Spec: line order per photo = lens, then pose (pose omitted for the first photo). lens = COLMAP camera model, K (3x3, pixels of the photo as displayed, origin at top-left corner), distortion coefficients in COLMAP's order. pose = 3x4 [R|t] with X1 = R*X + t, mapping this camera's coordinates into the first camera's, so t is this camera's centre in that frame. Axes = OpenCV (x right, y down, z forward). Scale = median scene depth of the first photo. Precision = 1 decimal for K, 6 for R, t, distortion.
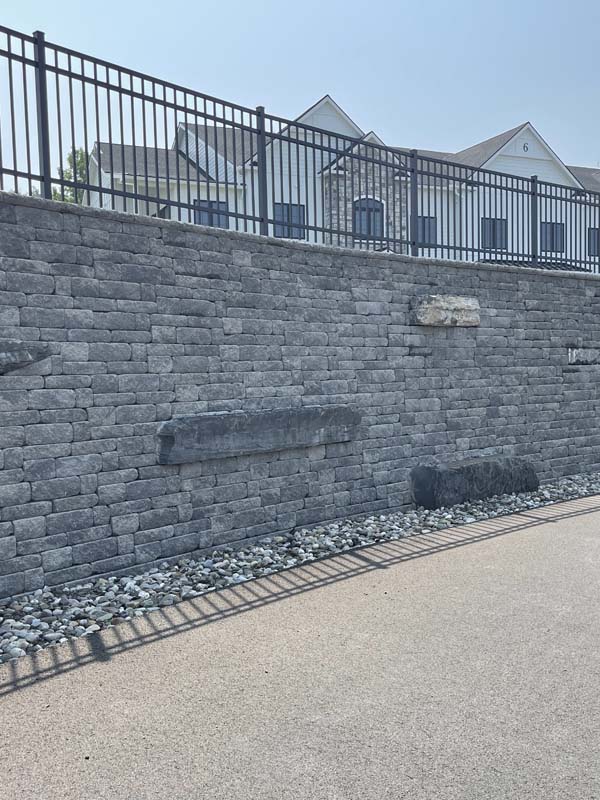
lens RADIAL K [[768.8, 0, 300.0], [0, 768.8, 400.0], [0, 0, 1]] dist [0.080831, -0.005629]
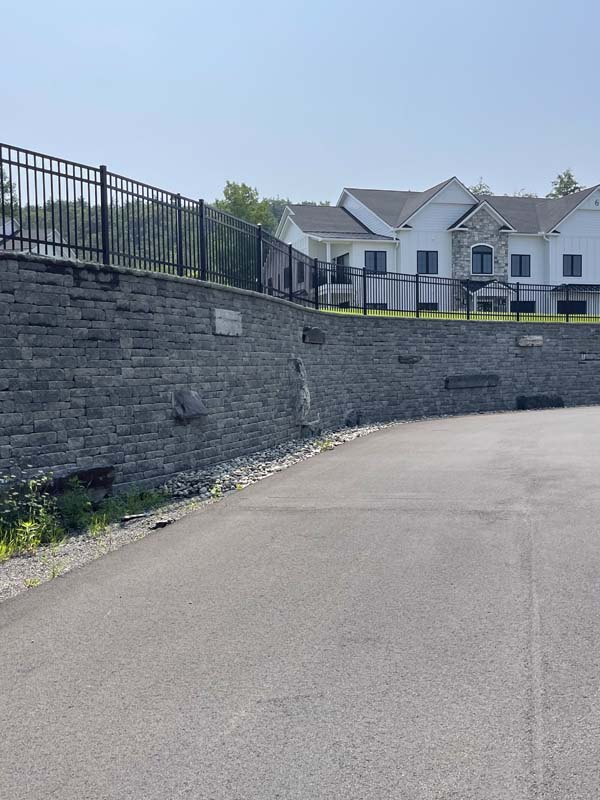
lens RADIAL K [[768.8, 0, 300.0], [0, 768.8, 400.0], [0, 0, 1]] dist [0.080831, -0.005629]
pose [[0.993460, 0.011065, -0.113641, -0.319847], [-0.009775, 0.999881, 0.011906, 0.072812], [0.113759, -0.010717, 0.993451, -1.911808]]
